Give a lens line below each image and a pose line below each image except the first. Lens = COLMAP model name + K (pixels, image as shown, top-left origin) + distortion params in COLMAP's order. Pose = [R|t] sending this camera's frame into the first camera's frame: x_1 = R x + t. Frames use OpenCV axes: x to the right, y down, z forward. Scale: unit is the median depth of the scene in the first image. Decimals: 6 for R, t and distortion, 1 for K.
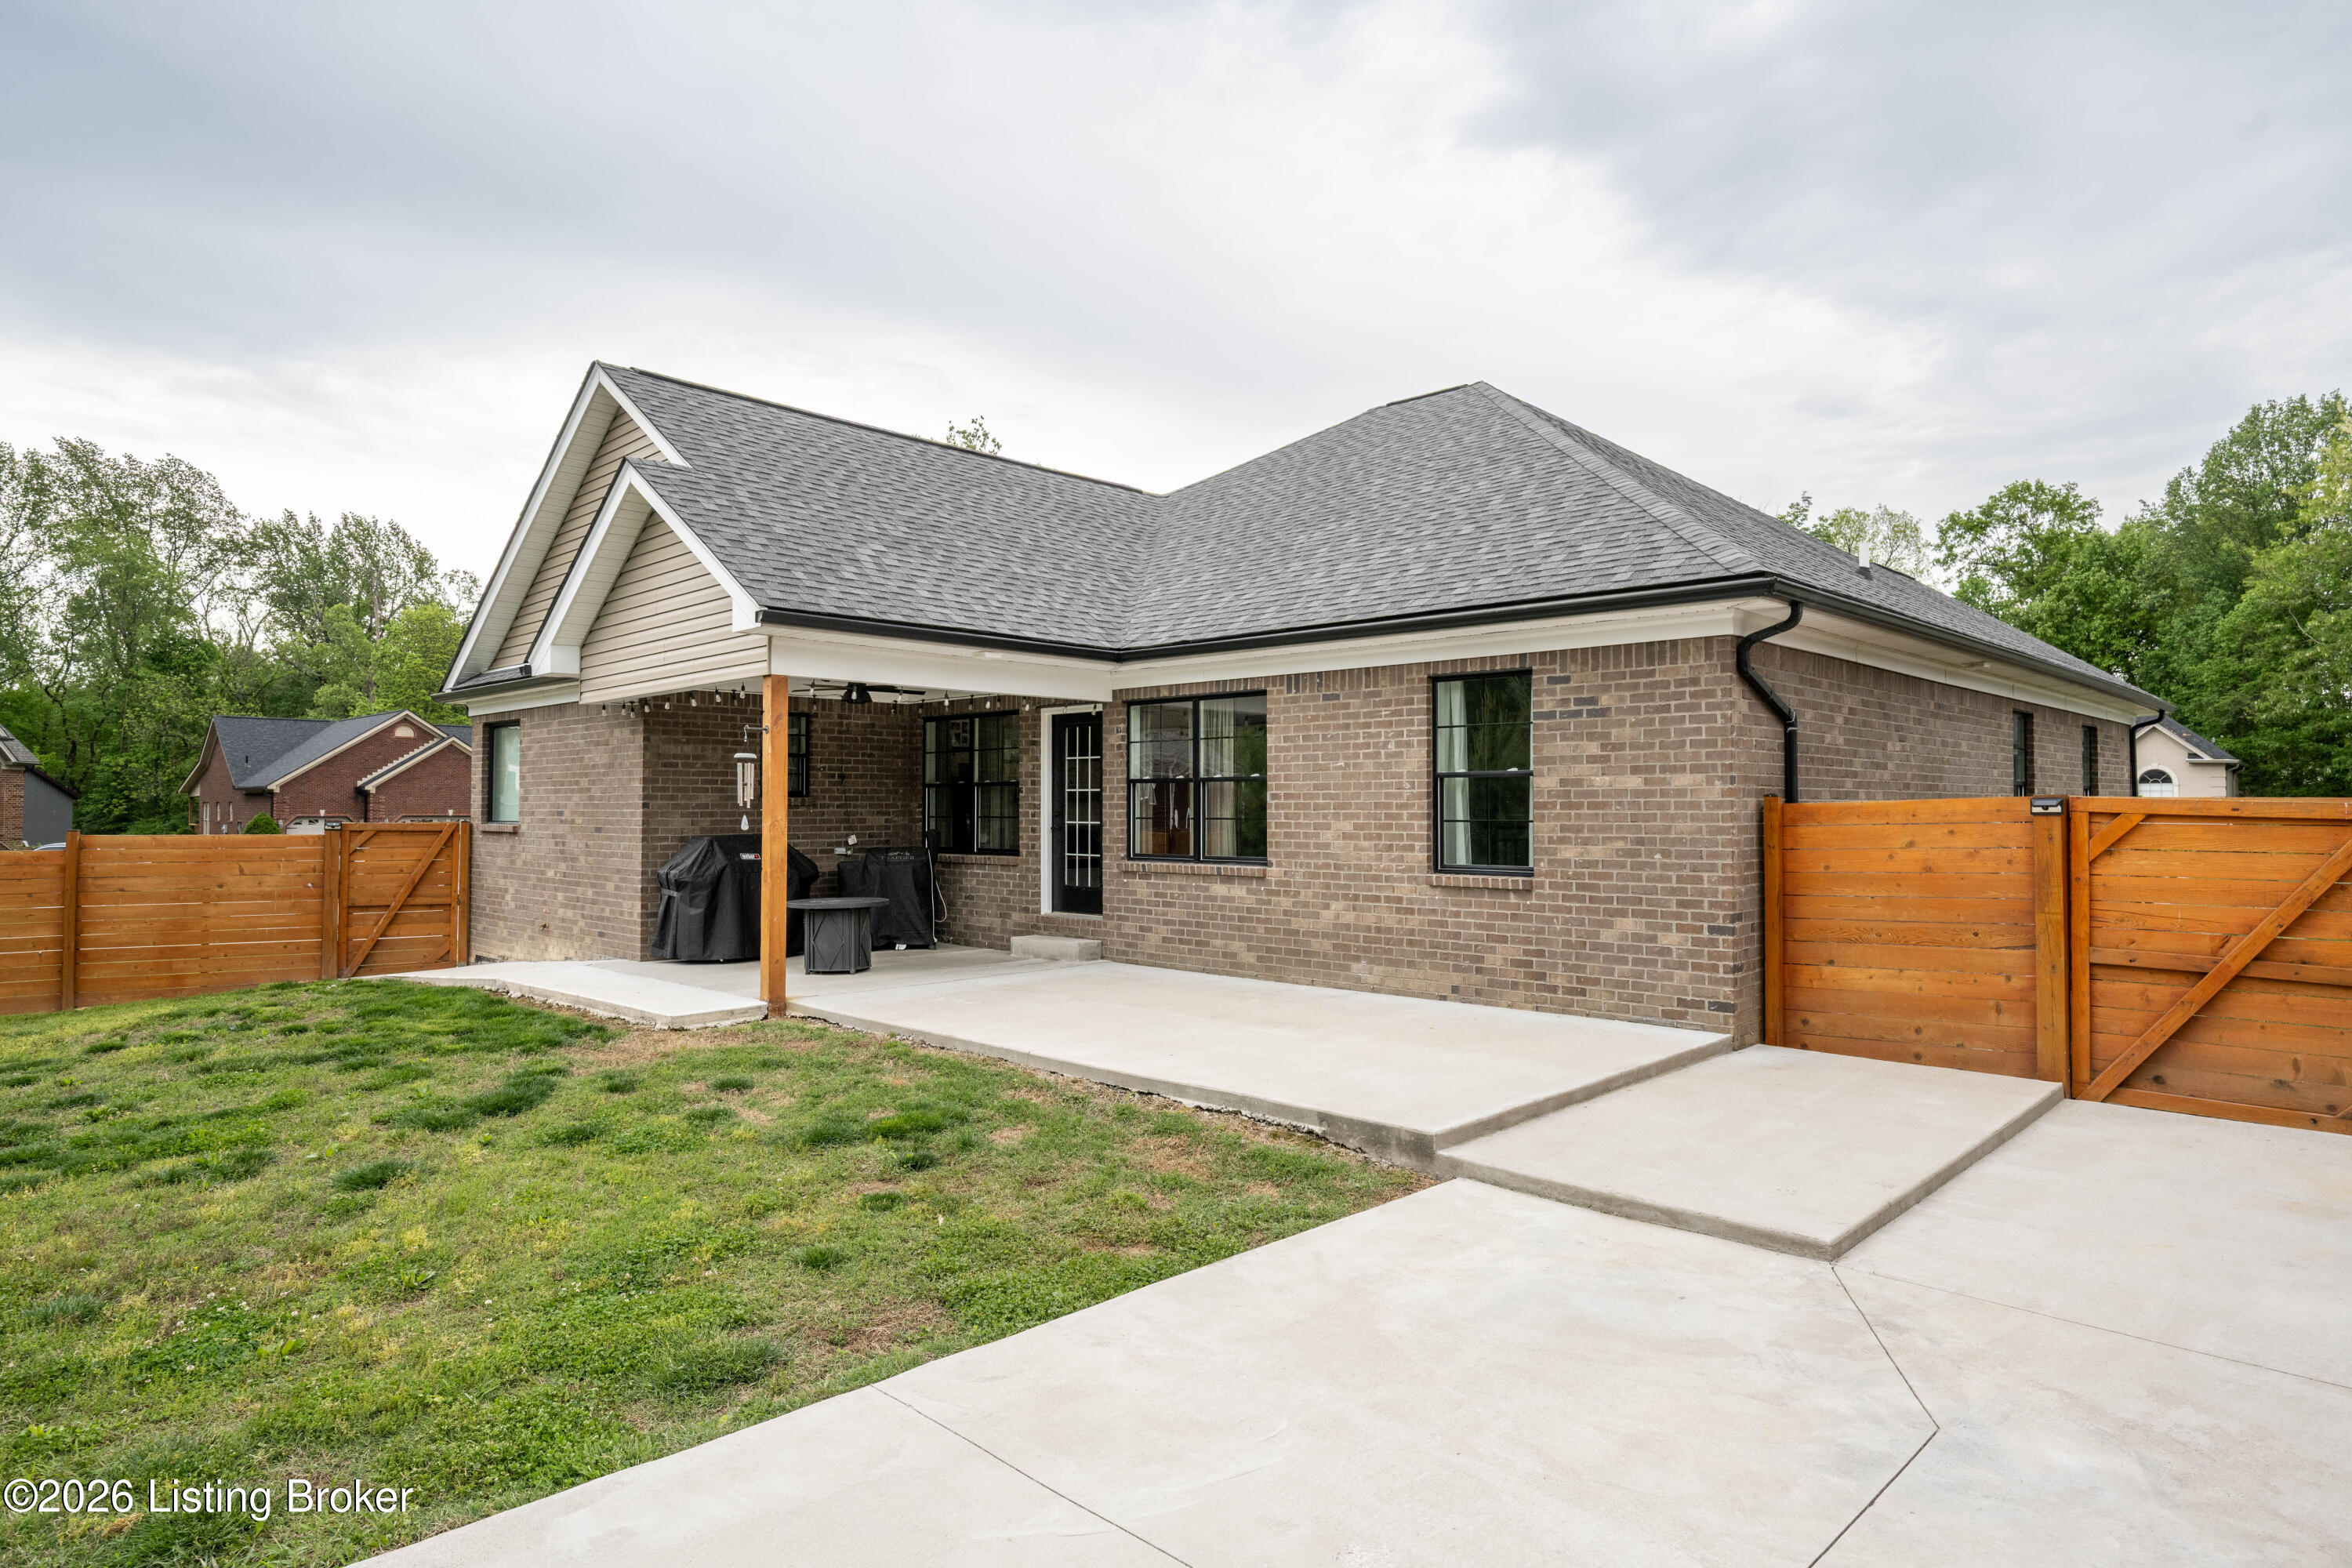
lens RADIAL K [[1429.9, 0, 1078.6], [0, 1429.9, 768.4], [0, 0, 1]] dist [-0.000971, 0.000166]
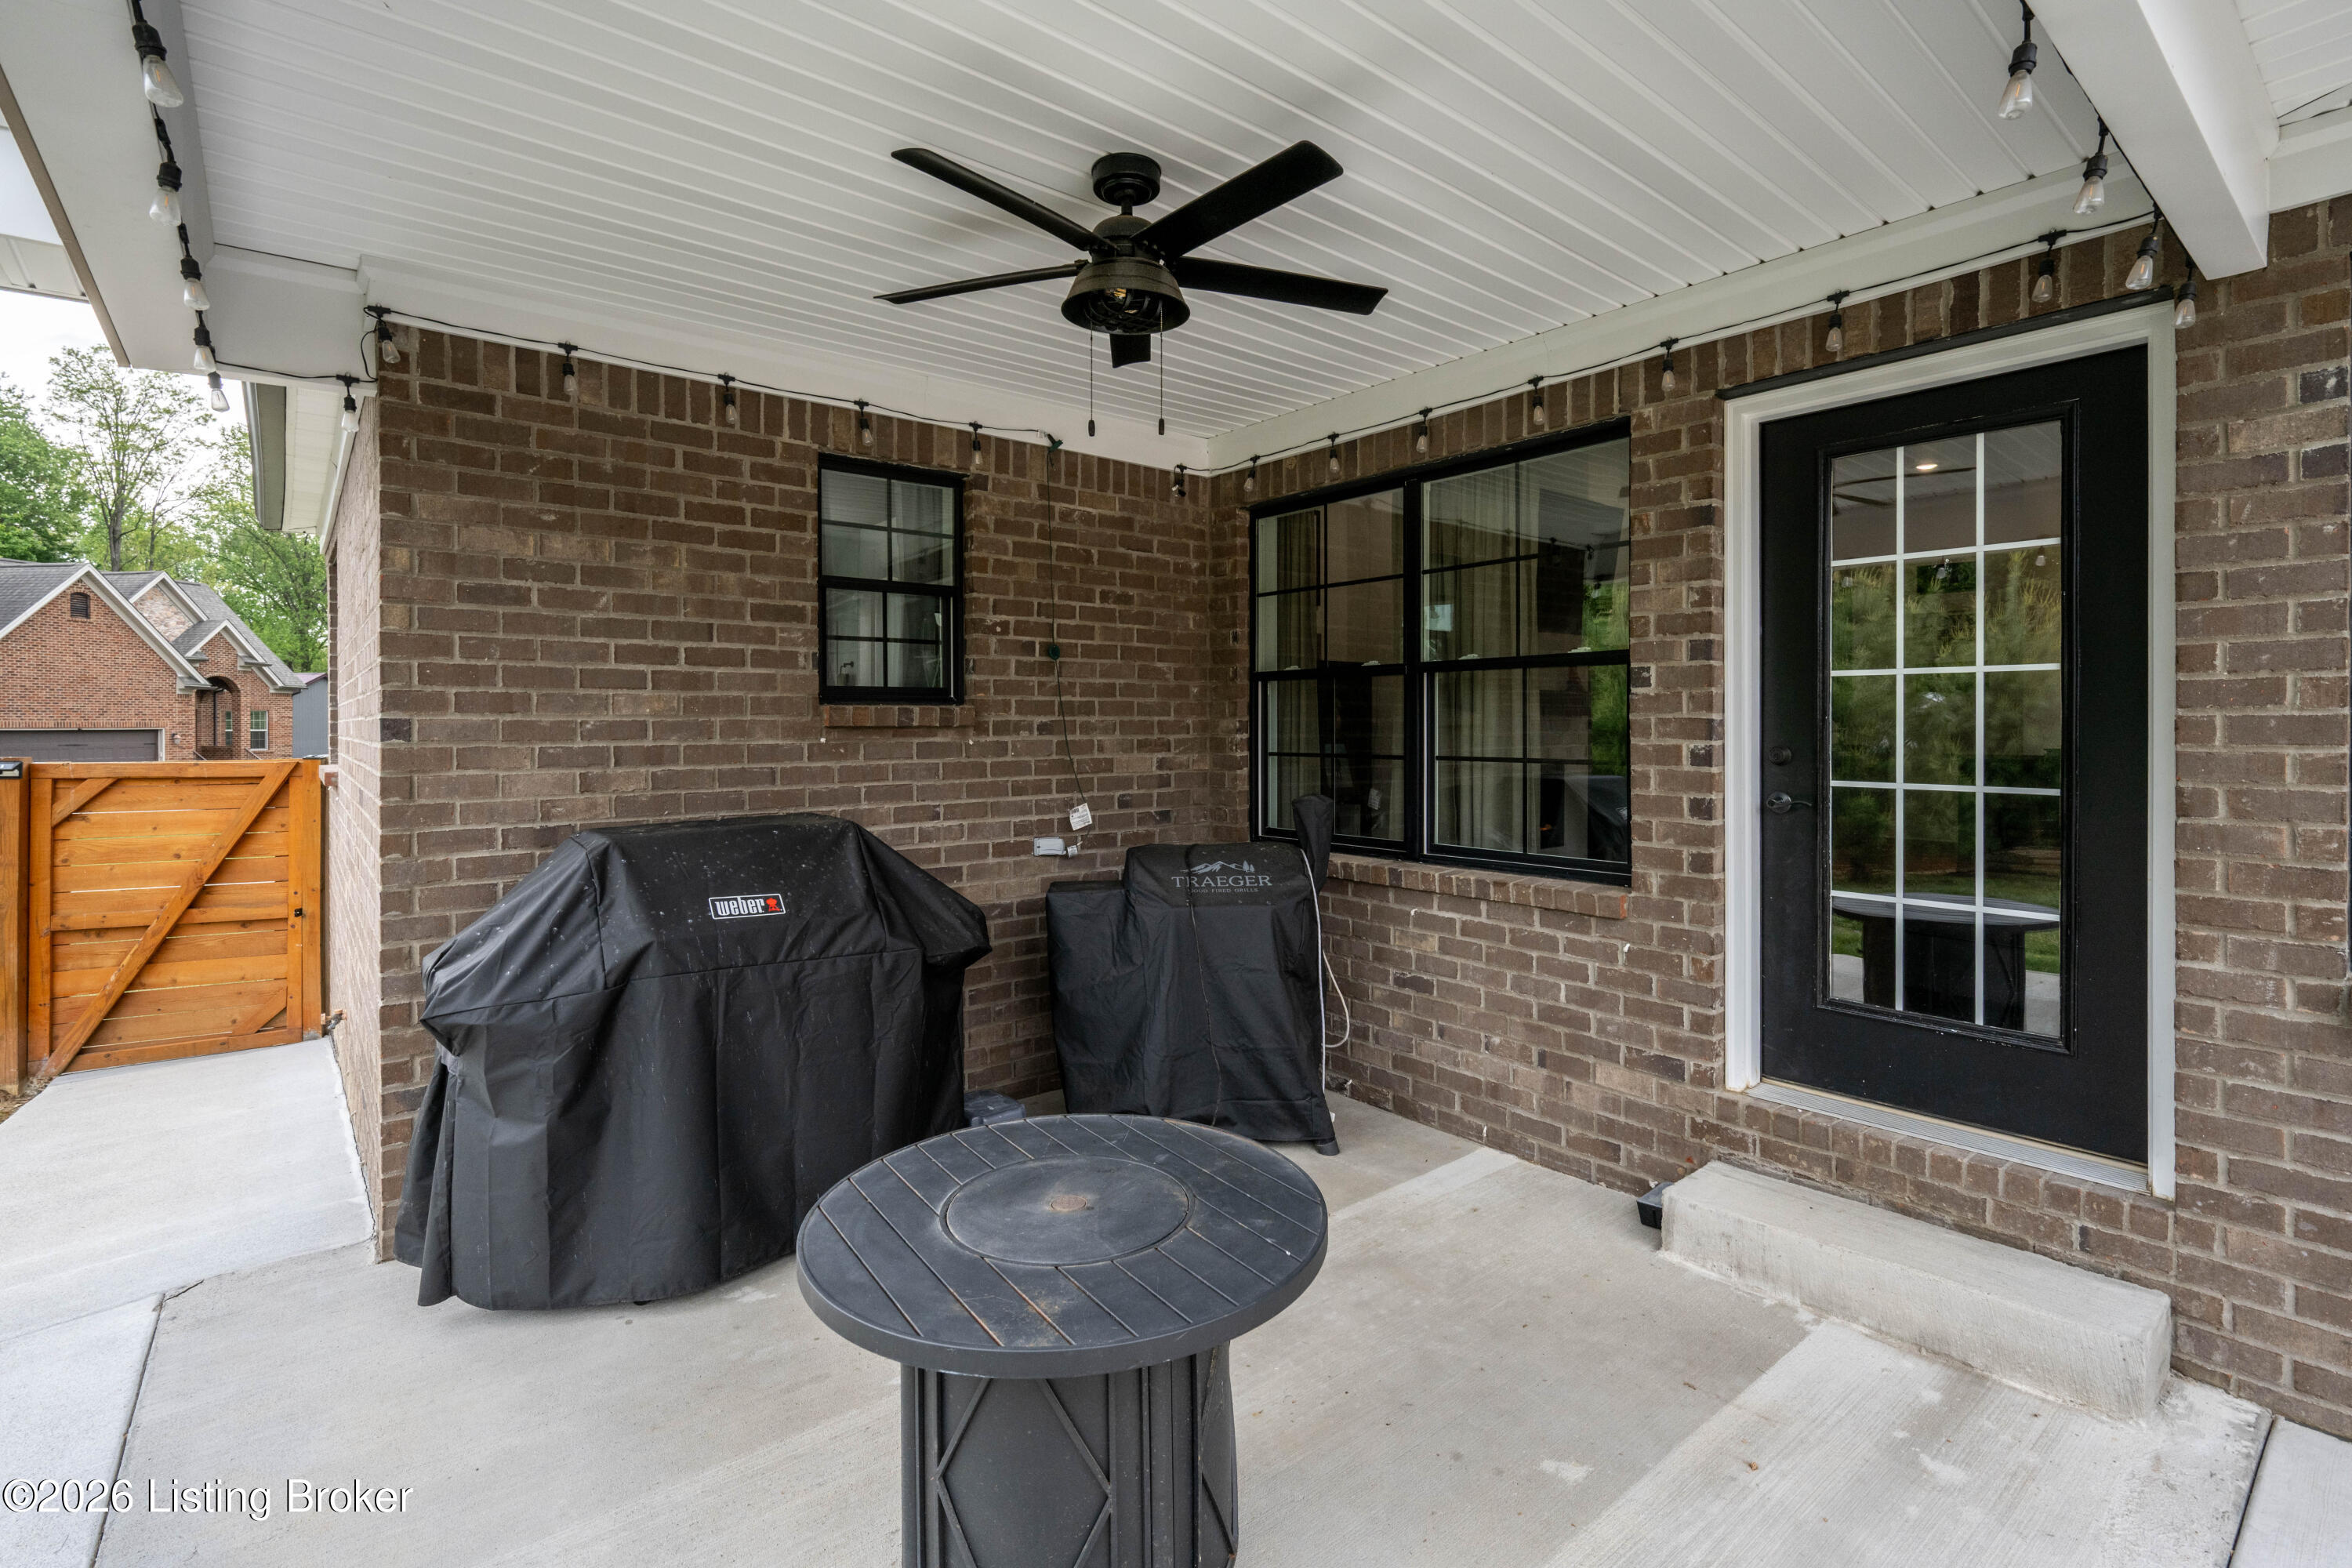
lens RADIAL K [[1028.1, 0, 1181.8], [0, 1028.1, 728.4], [0, 0, 1]] dist [0.001149, -0.000210]
pose [[0.999905, -0.002244, -0.013613, -0.170002], [0.002670, 0.999506, 0.031322, 0.024065], [0.013536, -0.031356, 0.999417, 0.970614]]
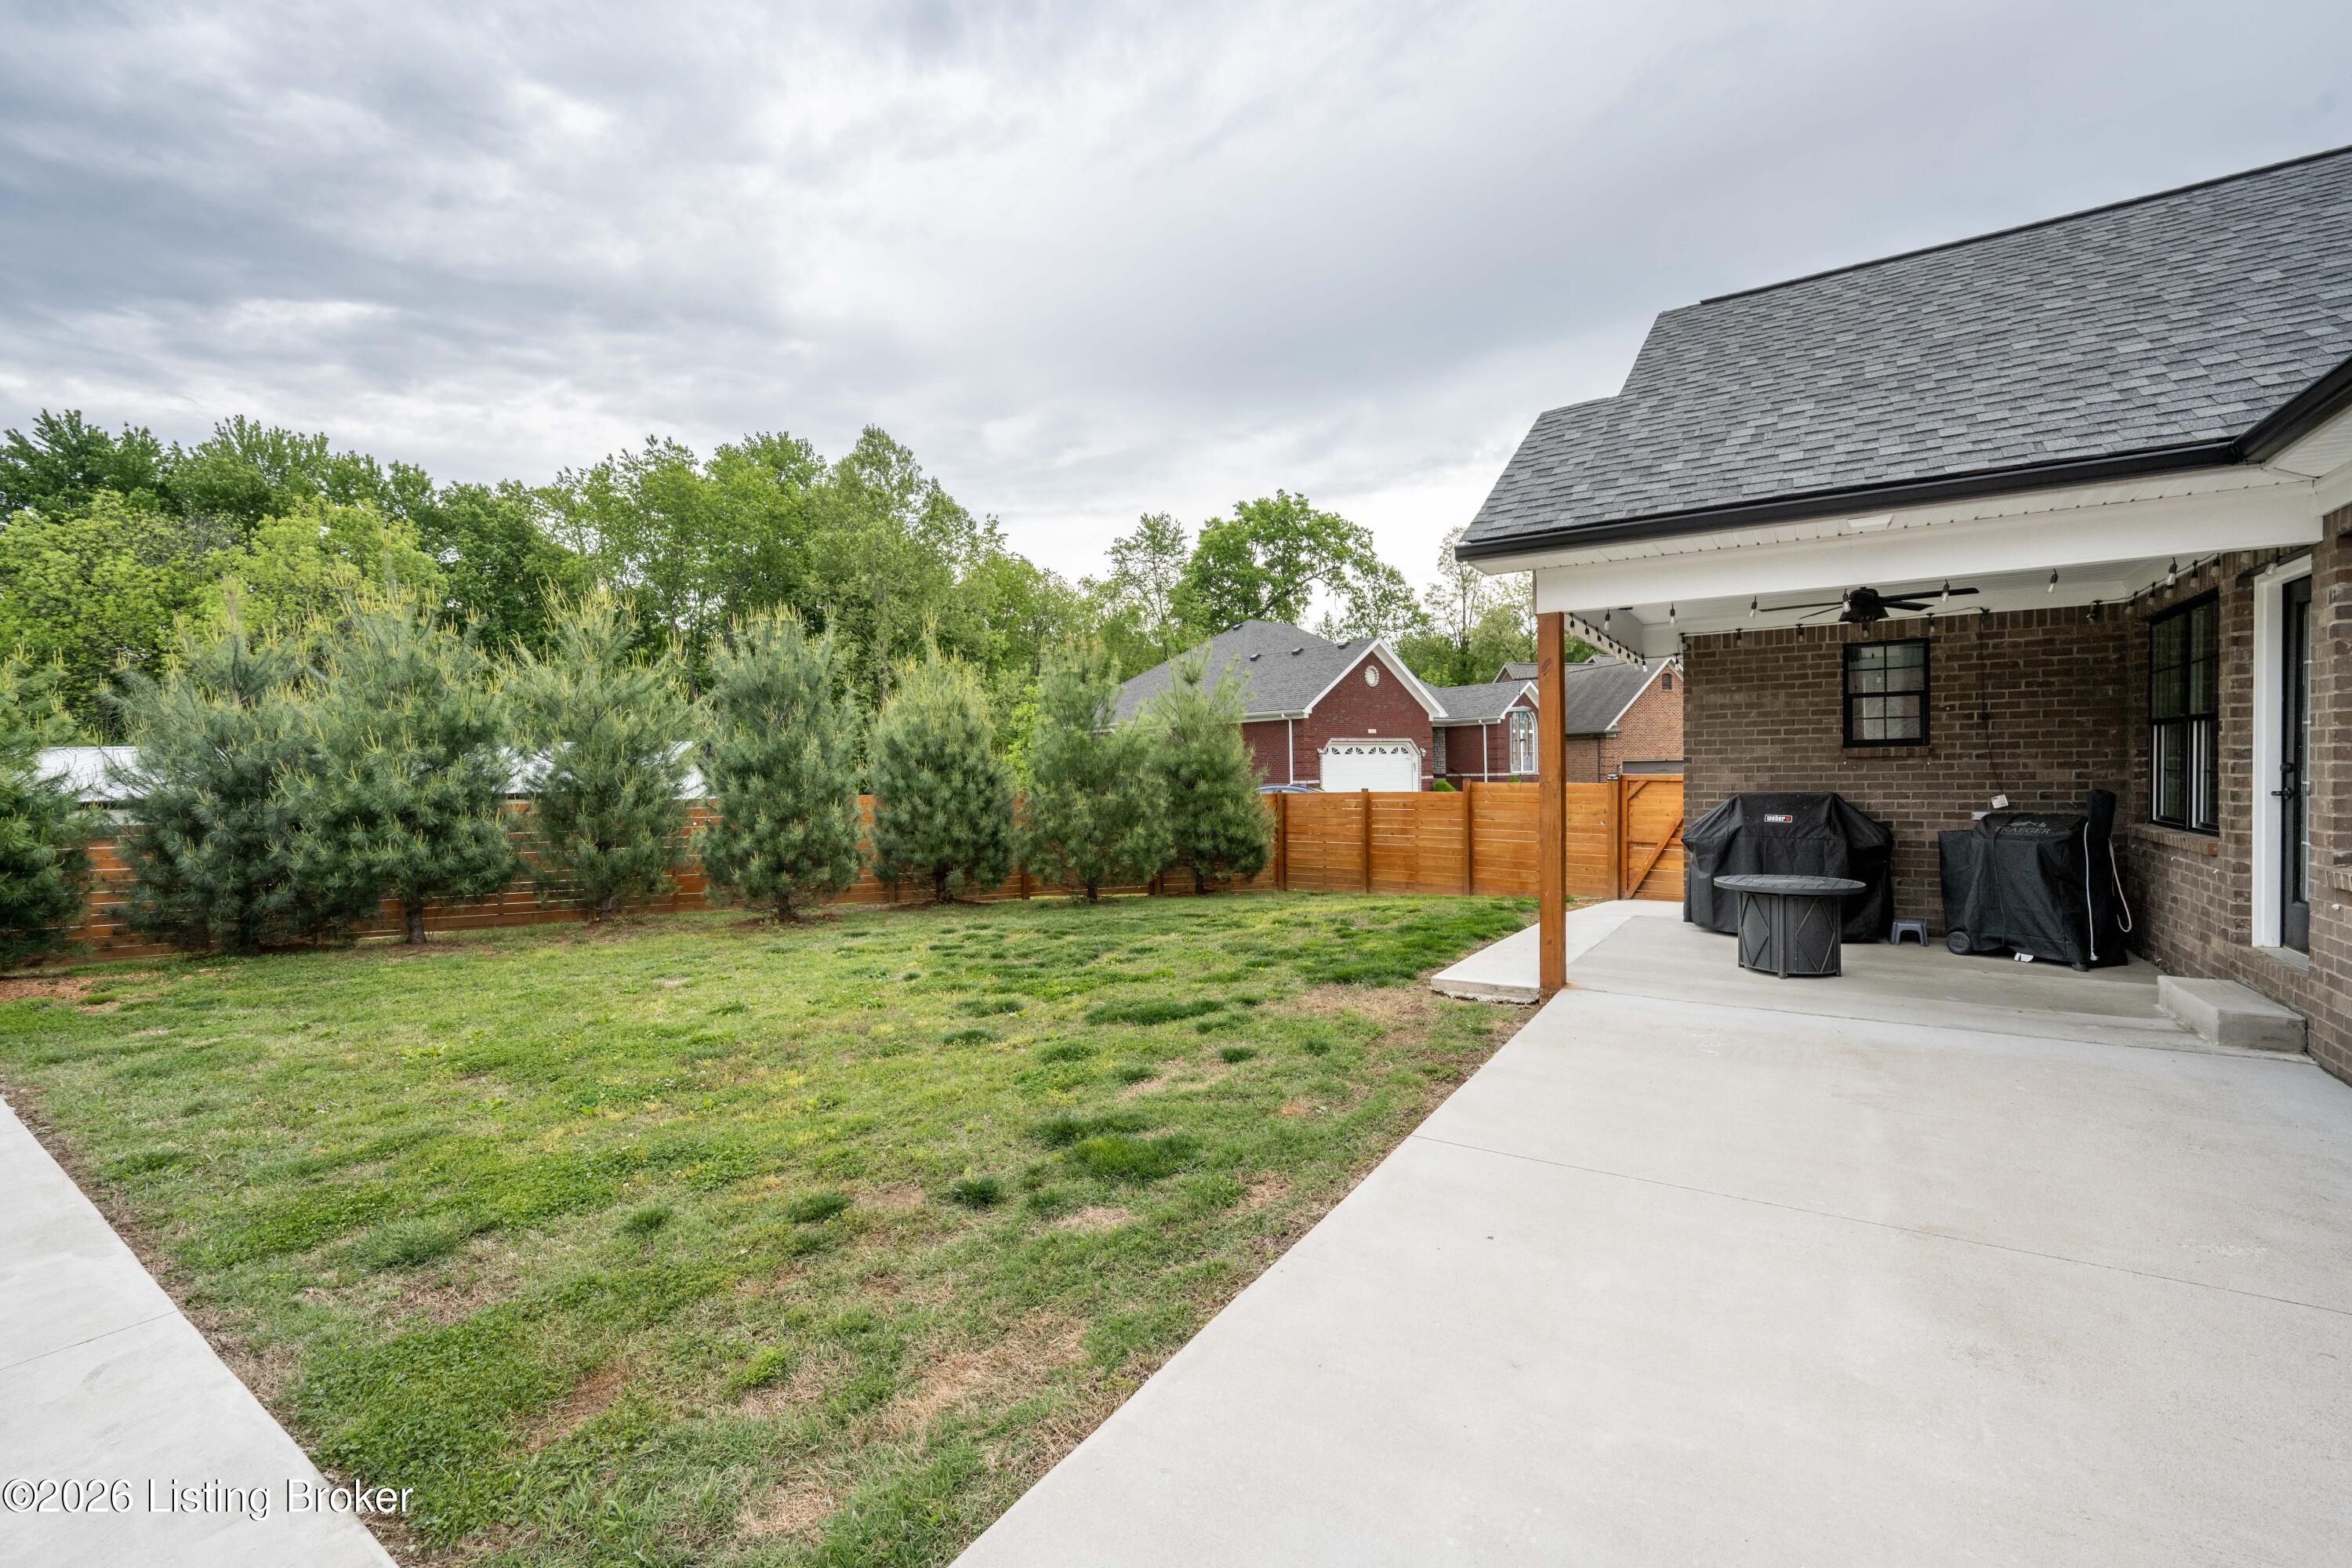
lens RADIAL K [[957.6, 0, 1155.9], [0, 957.6, 788.7], [0, 0, 1]] dist [0.000898, 0.000019]
pose [[0.235926, 0.017375, -0.971616, 0.292132], [0.043744, 0.998637, 0.028480, 0.013605], [0.970786, -0.049222, 0.234844, 0.615120]]
